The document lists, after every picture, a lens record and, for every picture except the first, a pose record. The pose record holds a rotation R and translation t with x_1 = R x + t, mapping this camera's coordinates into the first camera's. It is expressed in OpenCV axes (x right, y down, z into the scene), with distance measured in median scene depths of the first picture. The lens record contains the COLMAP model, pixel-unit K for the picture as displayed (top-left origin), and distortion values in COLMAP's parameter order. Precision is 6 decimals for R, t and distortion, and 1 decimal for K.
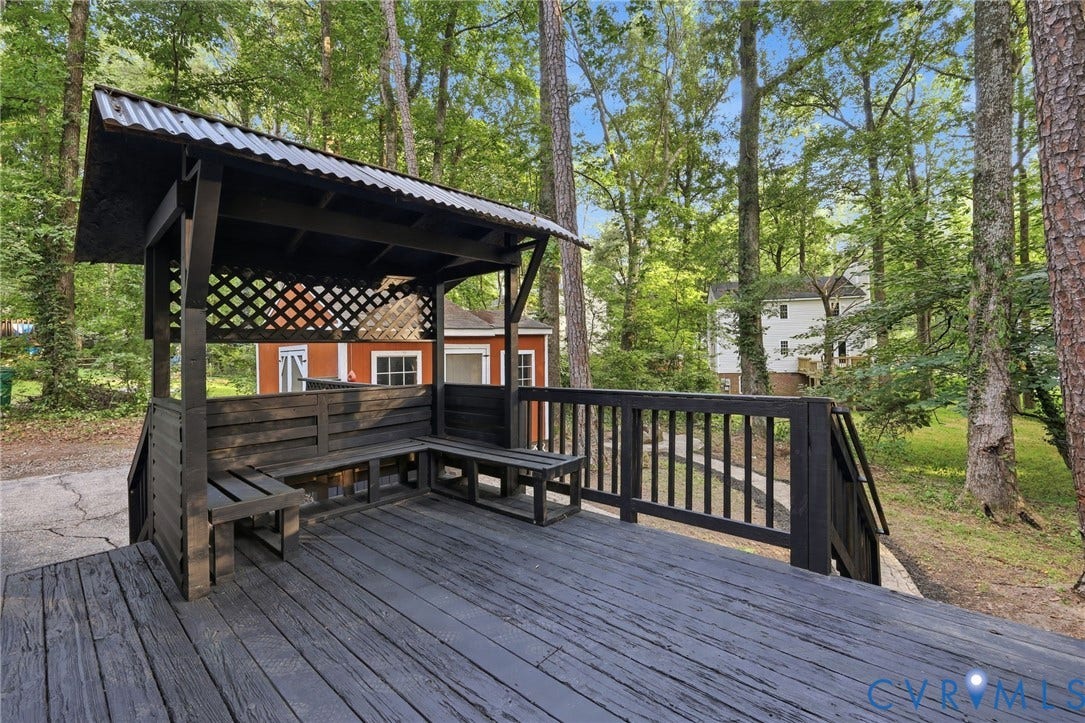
lens RADIAL K [[468.5, 0, 522.6], [0, 468.5, 347.6], [0, 0, 1]] dist [0.001214, -0.000027]
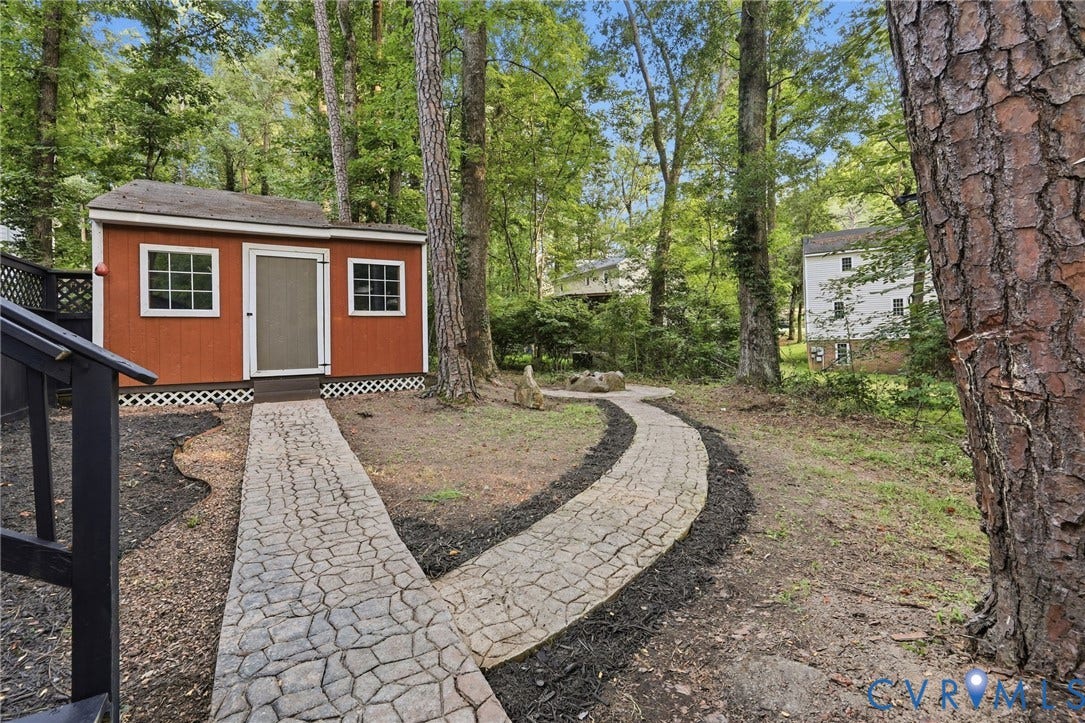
lens RADIAL K [[465.5, 0, 537.1], [0, 465.5, 337.0], [0, 0, 1]] dist [-0.001874, -0.000373]
pose [[0.970954, -0.007026, -0.239161, 0.592254], [0.007032, 0.999975, -0.000828, 0.186160], [0.239161, -0.000878, 0.970980, 0.358054]]
